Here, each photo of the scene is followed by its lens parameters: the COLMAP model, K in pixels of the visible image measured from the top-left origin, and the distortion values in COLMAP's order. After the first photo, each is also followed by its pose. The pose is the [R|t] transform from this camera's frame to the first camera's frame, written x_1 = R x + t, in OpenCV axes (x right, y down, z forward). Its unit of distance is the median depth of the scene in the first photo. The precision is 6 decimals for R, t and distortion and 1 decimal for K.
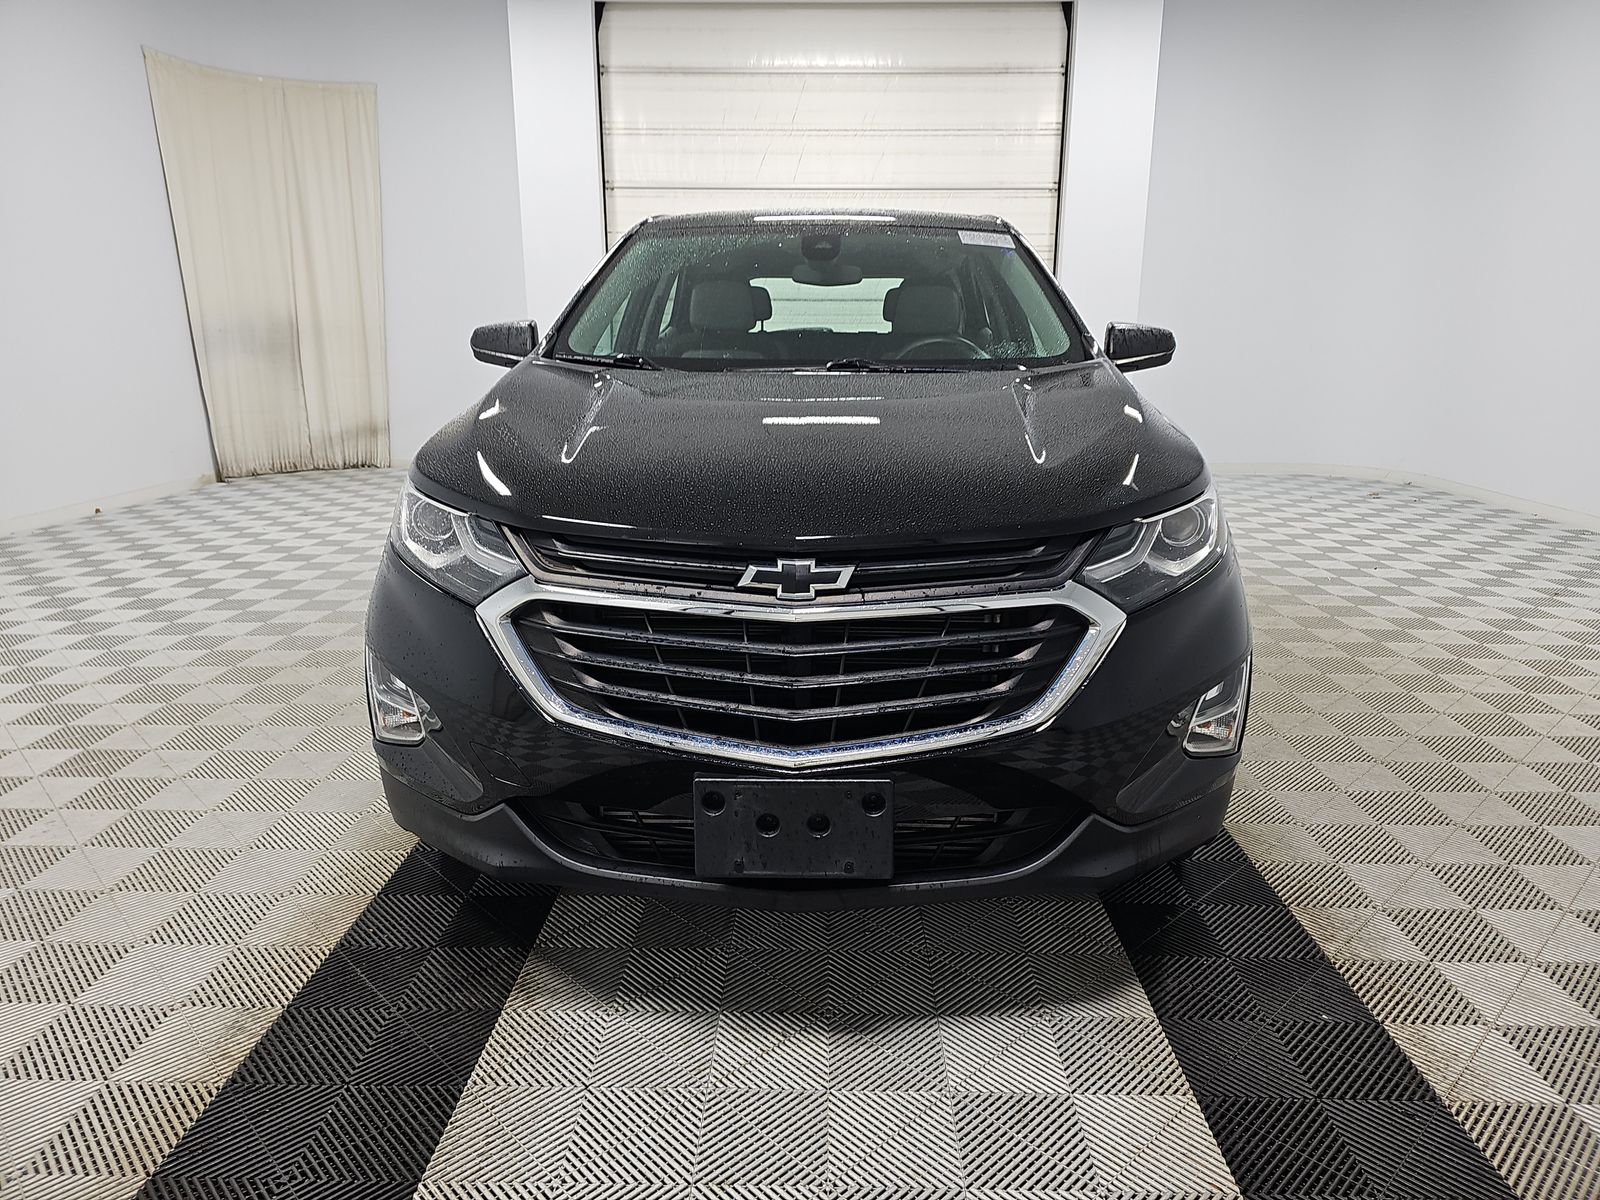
lens RADIAL K [[1058.9, 0, 800.0], [0, 1058.9, 600.0], [0, 0, 1]] dist [0.023709, -0.006065]
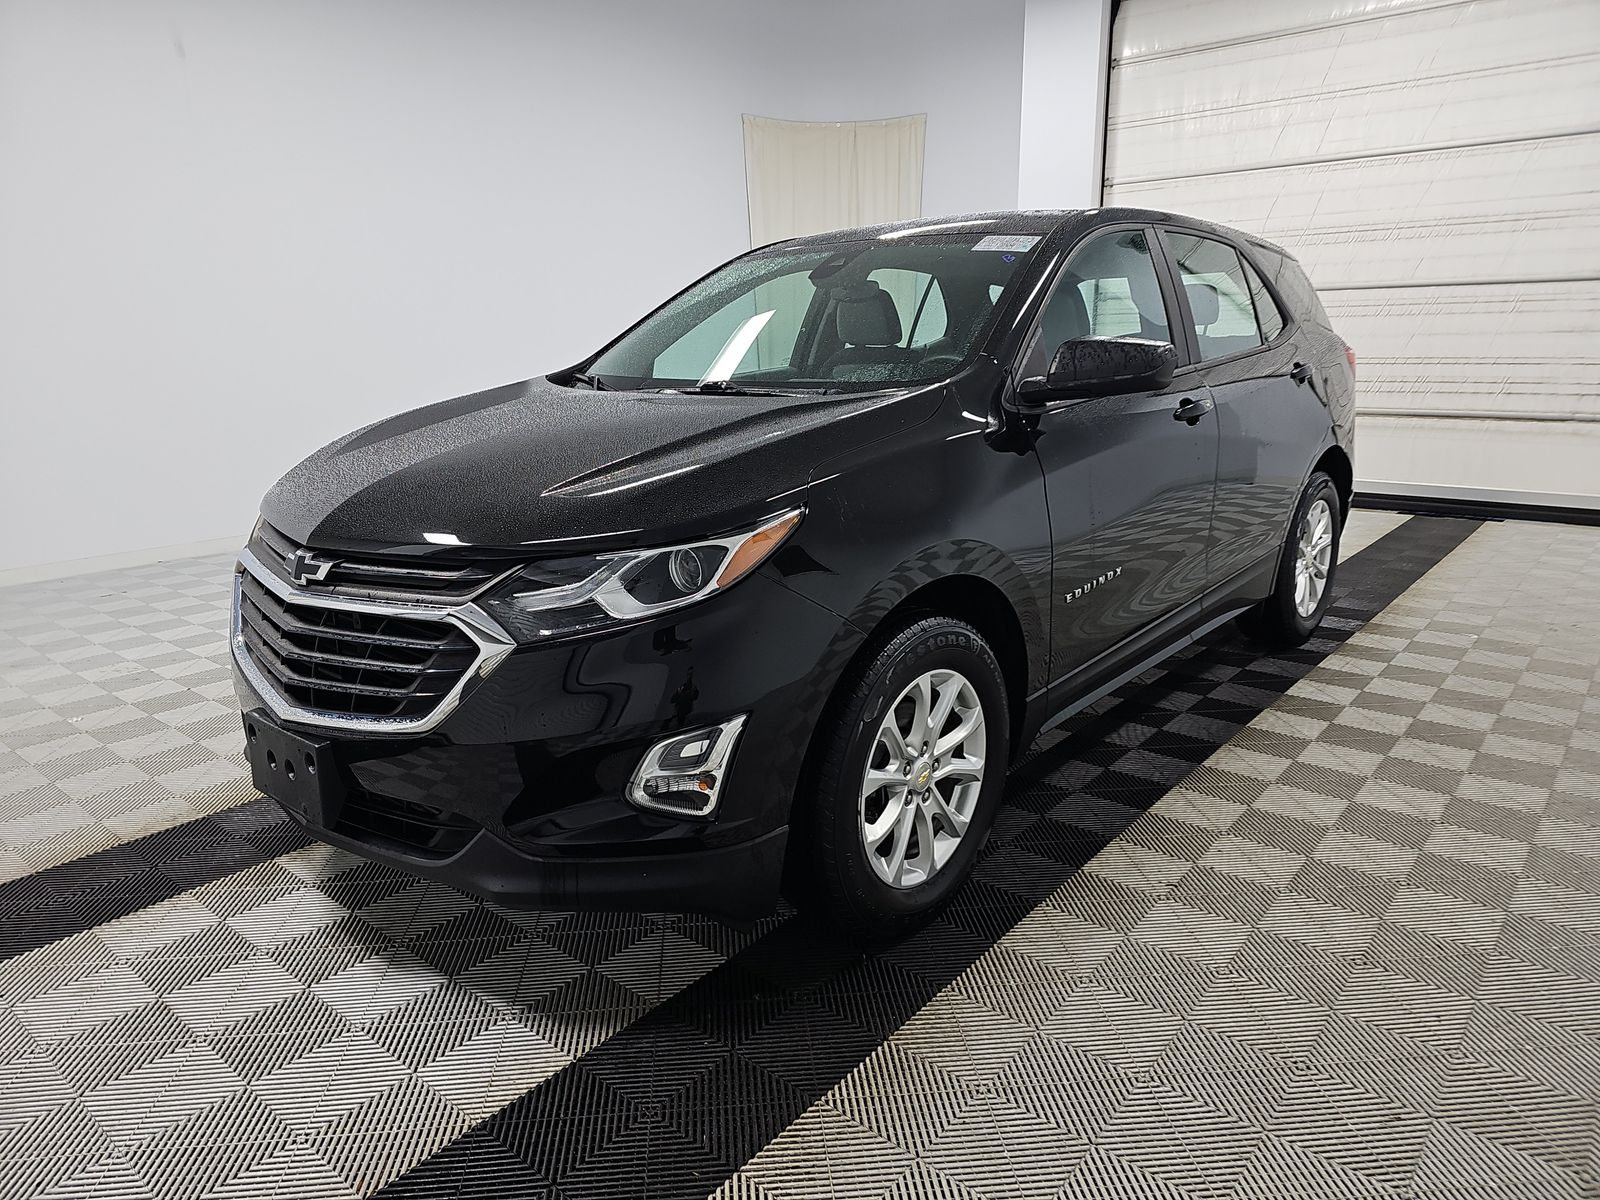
lens RADIAL K [[1058.9, 0, 800.0], [0, 1058.9, 600.0], [0, 0, 1]] dist [0.023709, -0.006065]
pose [[0.781825, 0.133035, -0.609139, 0.254742], [-0.131794, 0.990158, 0.047092, -0.024836], [0.609409, 0.043463, 0.791664, 0.084469]]
